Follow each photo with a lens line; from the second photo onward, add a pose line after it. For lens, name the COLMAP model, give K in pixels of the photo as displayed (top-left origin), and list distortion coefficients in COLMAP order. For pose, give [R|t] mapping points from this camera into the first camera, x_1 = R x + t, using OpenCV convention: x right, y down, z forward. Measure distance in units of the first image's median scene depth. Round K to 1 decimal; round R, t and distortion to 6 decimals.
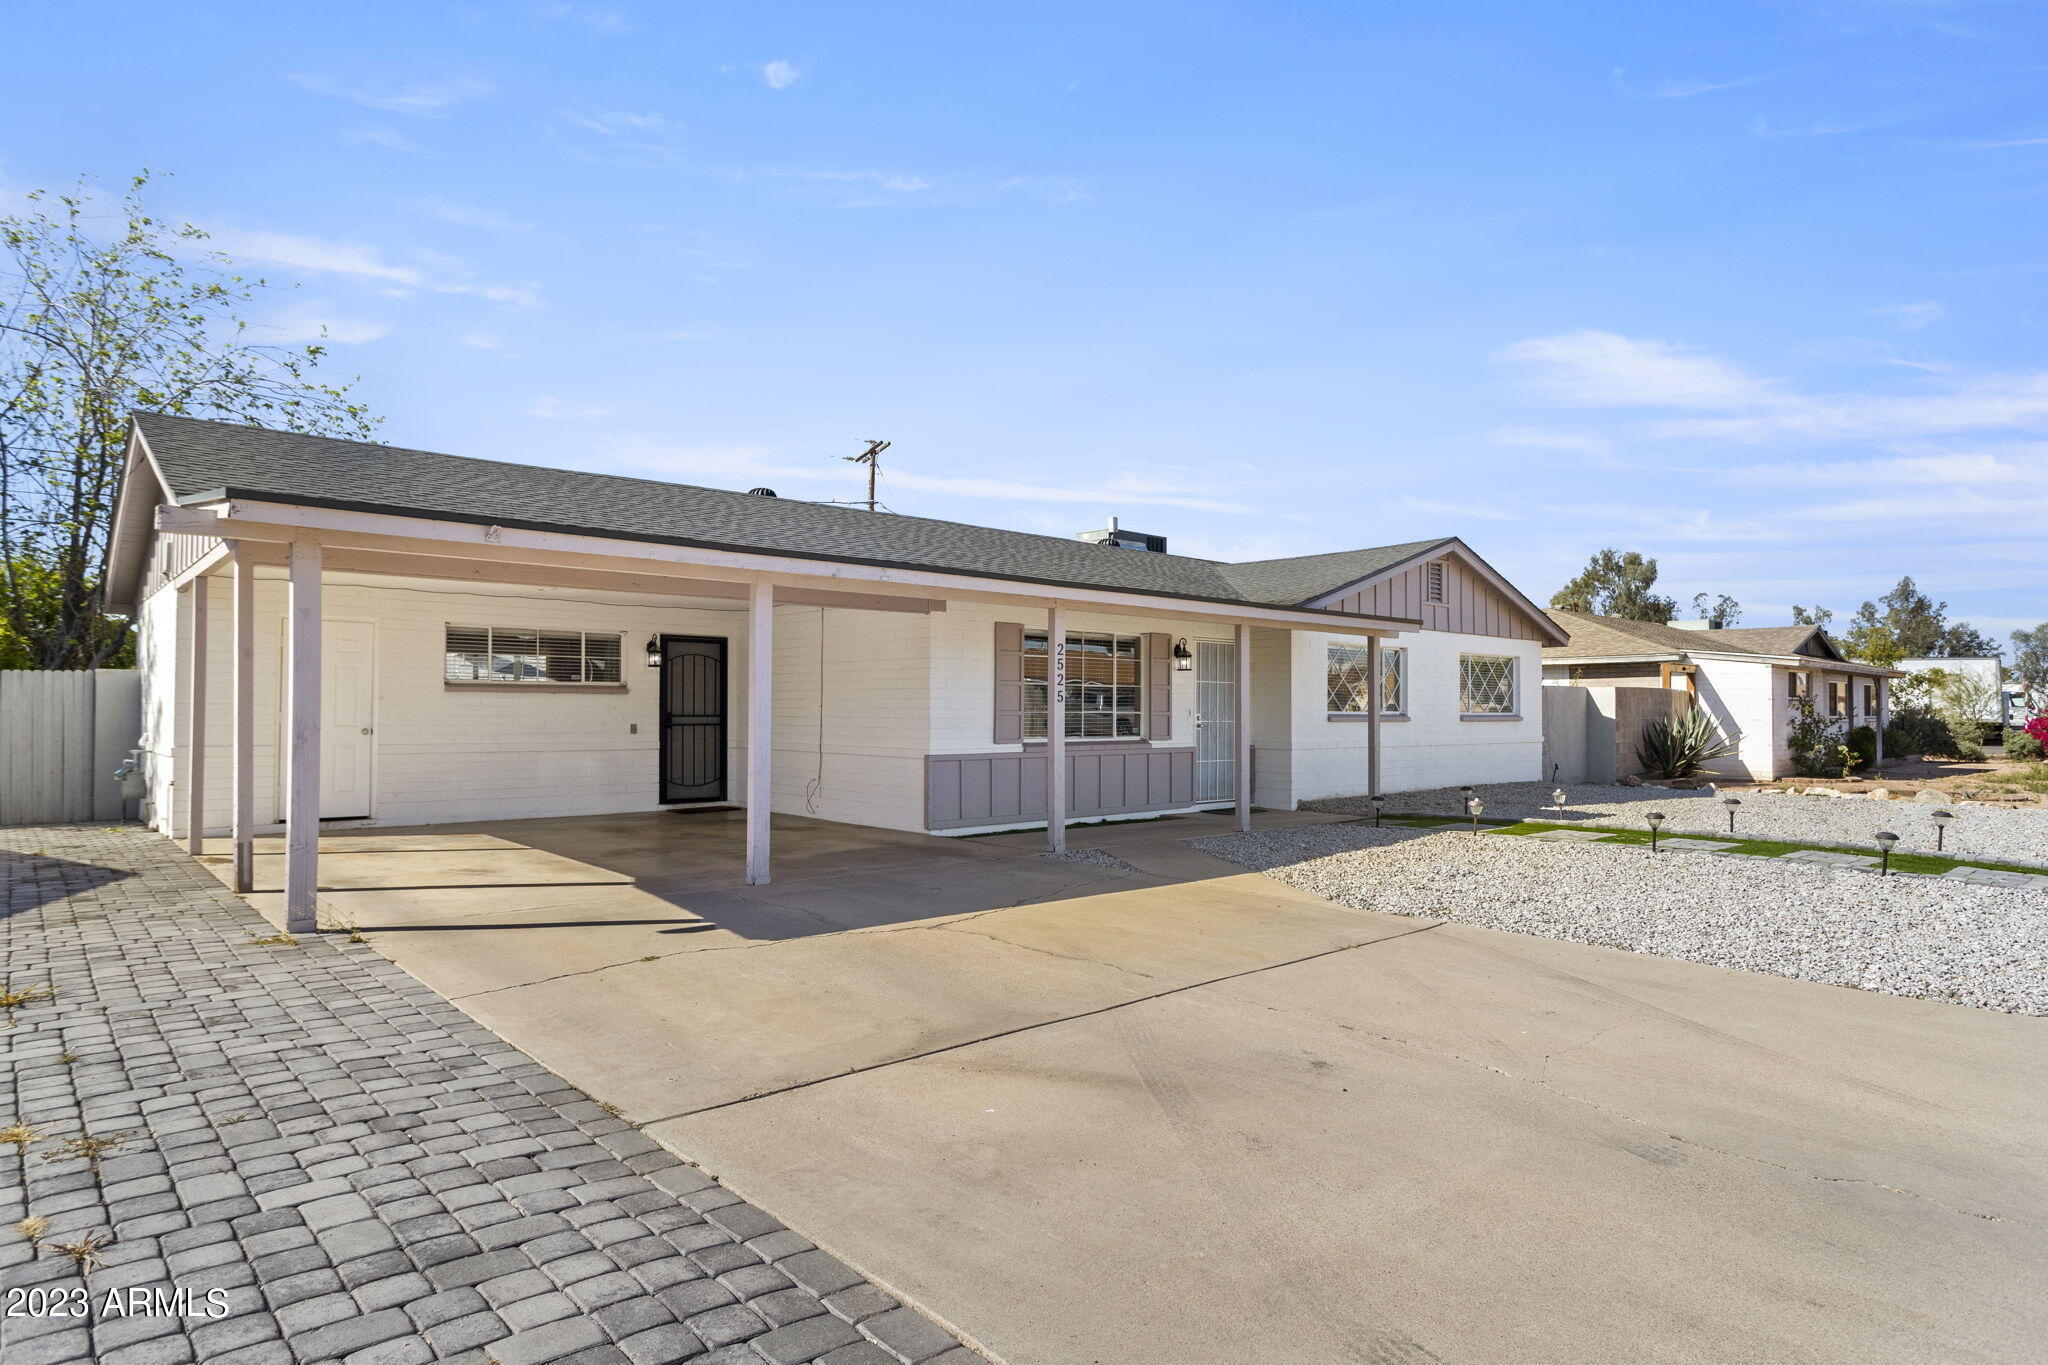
lens RADIAL K [[1167.9, 0, 1032.2], [0, 1167.9, 690.2], [0, 0, 1]] dist [-0.006945, -0.000561]
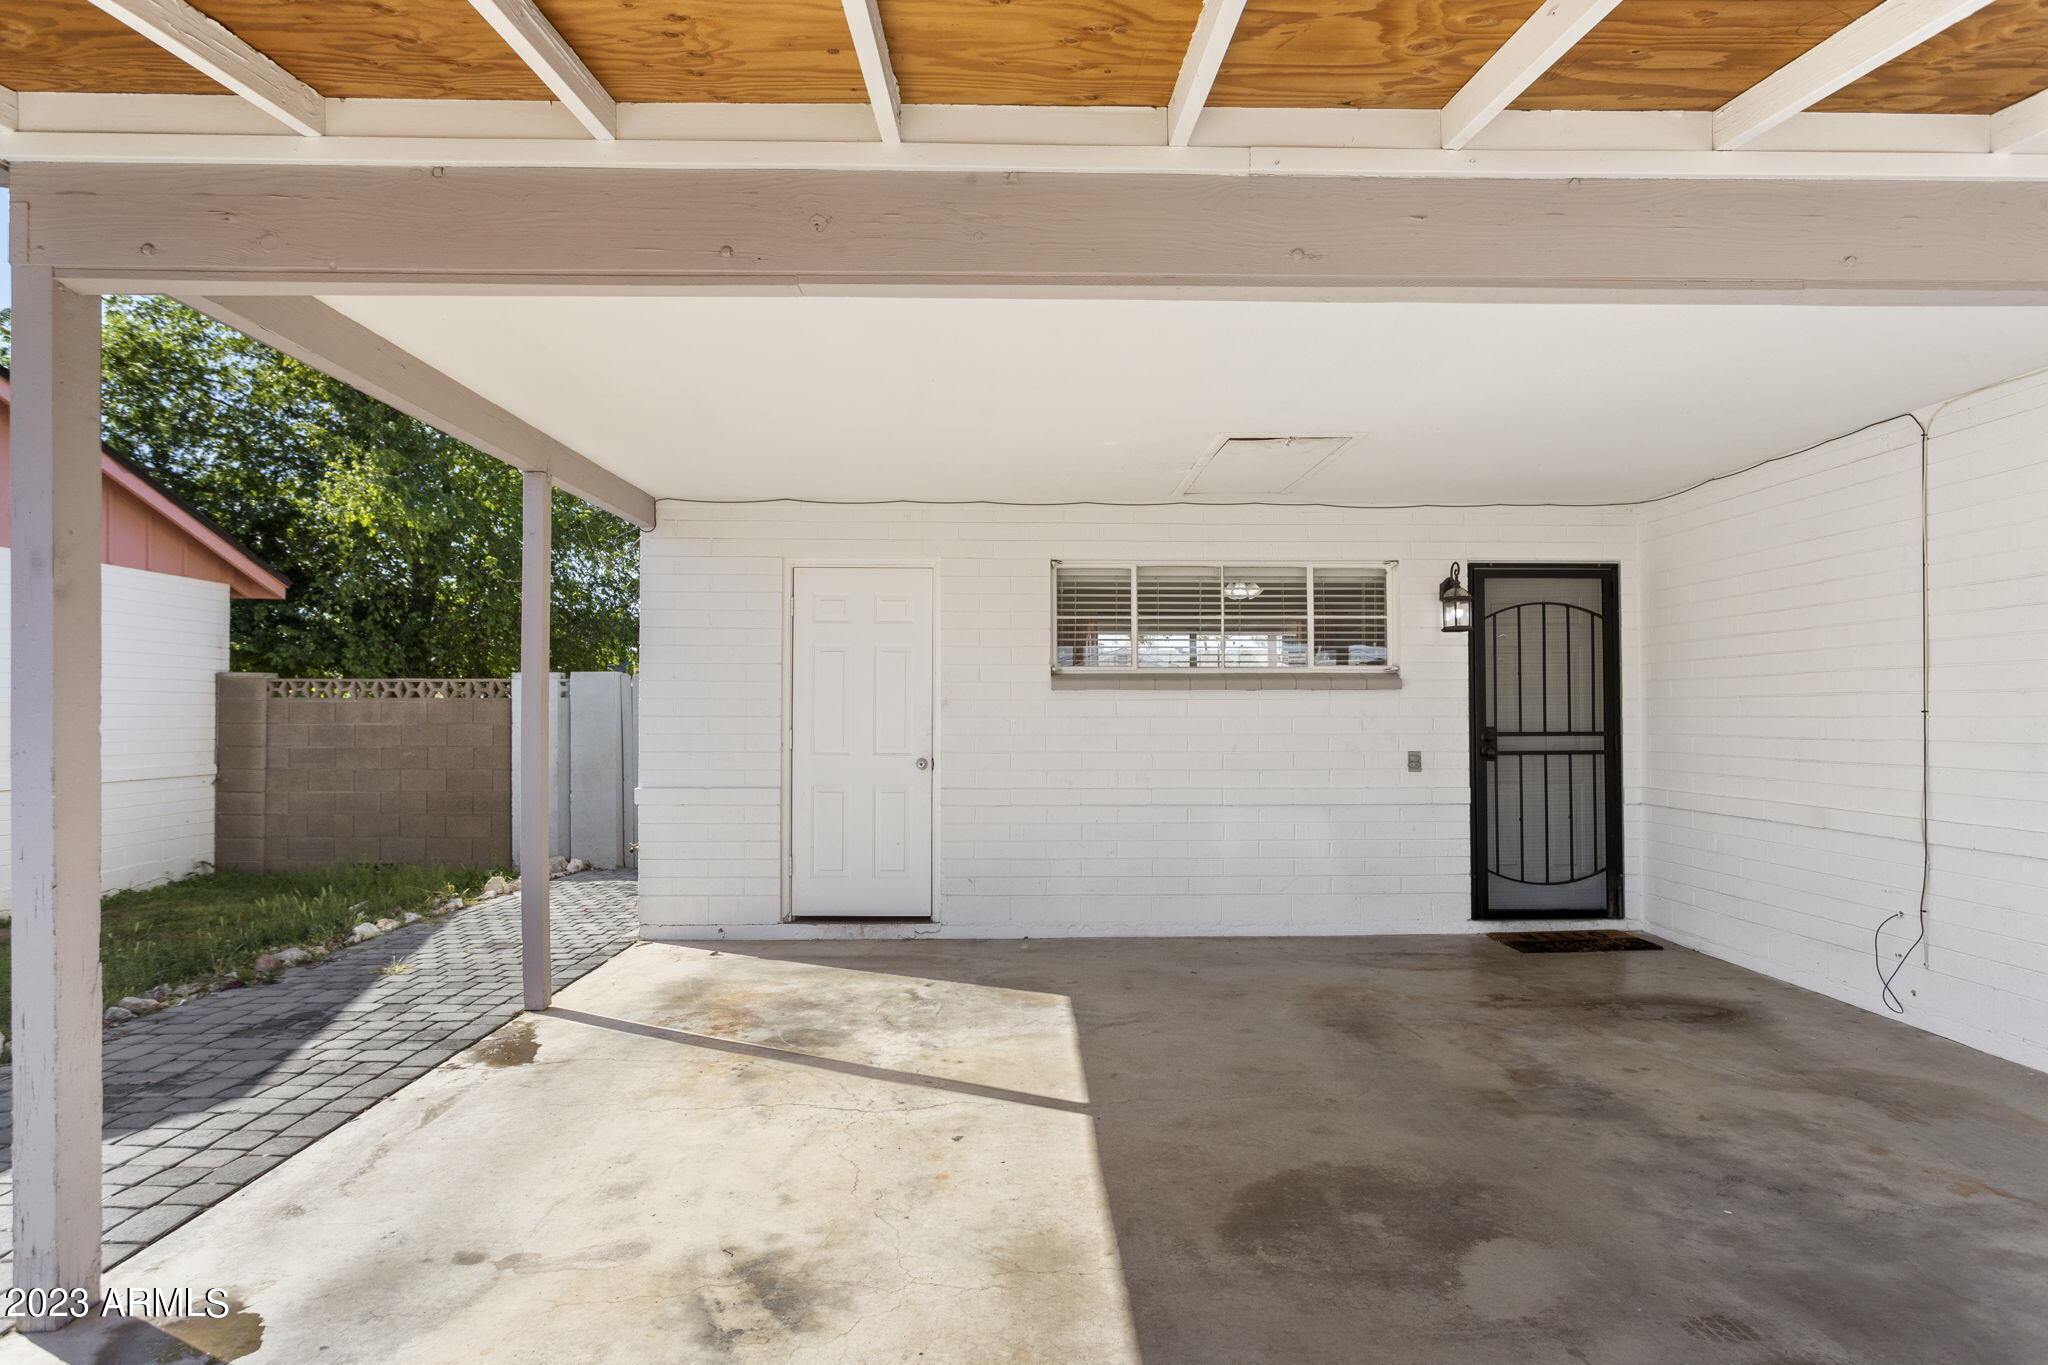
lens RADIAL K [[1167.9, 0, 1031.5], [0, 1167.9, 701.5], [0, 0, 1]] dist [-0.006945, -0.000561]
pose [[0.753038, -0.013338, -0.657841, -0.139967], [0.017108, 0.999853, -0.000688, 0.005933], [0.657754, -0.010736, 0.753156, 0.523368]]
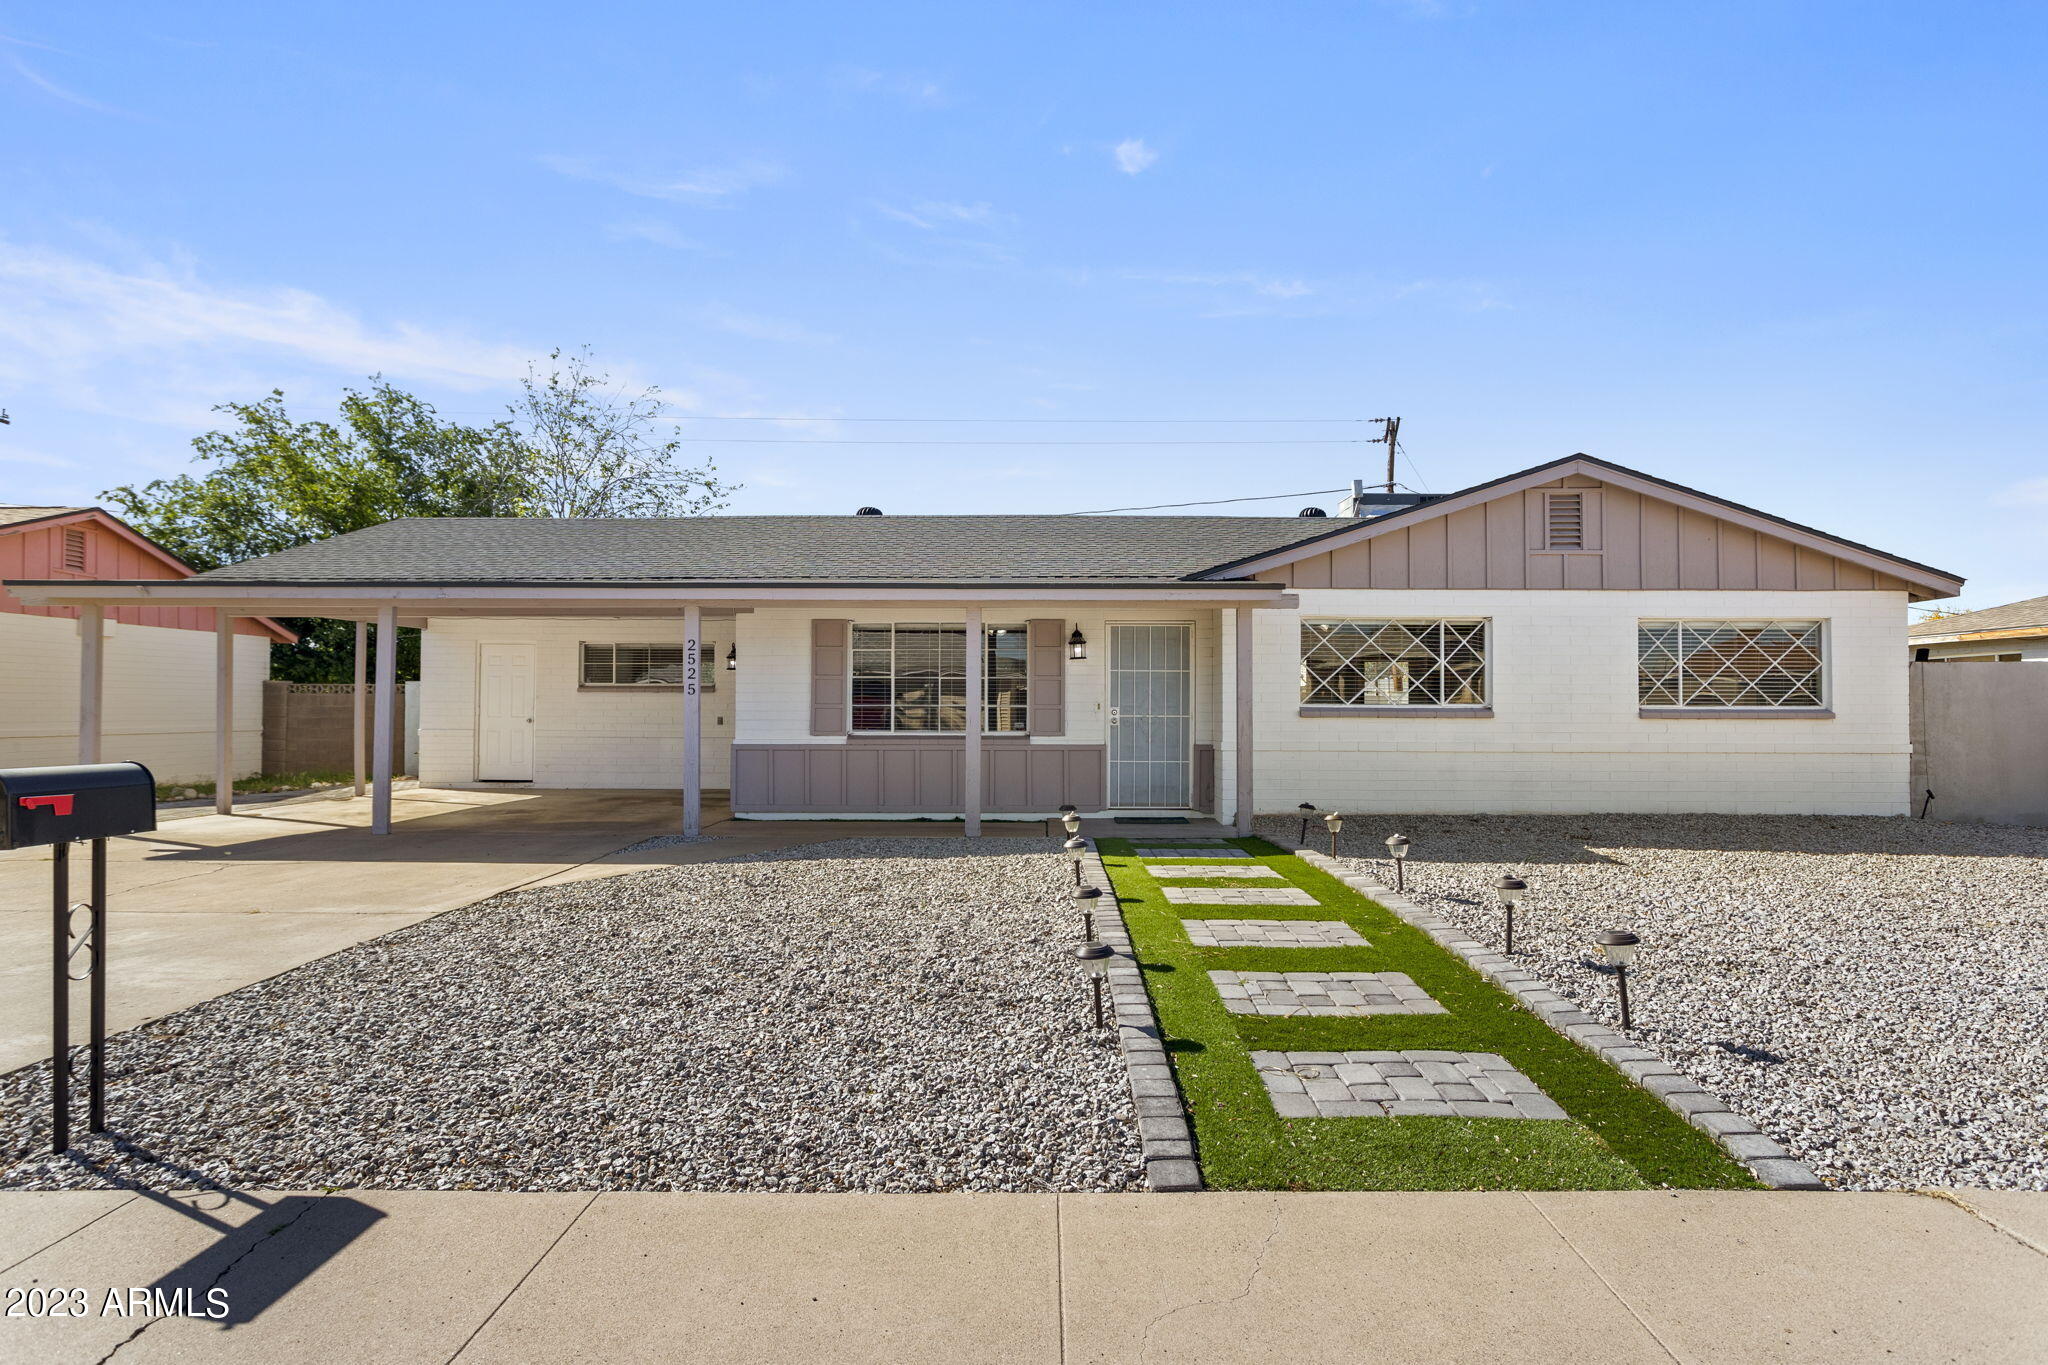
lens RADIAL K [[1167.9, 0, 1027.0], [0, 1167.9, 686.2], [0, 0, 1]] dist [-0.006945, -0.000561]
pose [[0.729225, -0.015688, -0.684094, 0.722170], [0.012342, 0.999876, -0.009774, 0.012352], [0.684163, -0.001315, 0.729328, 0.320084]]
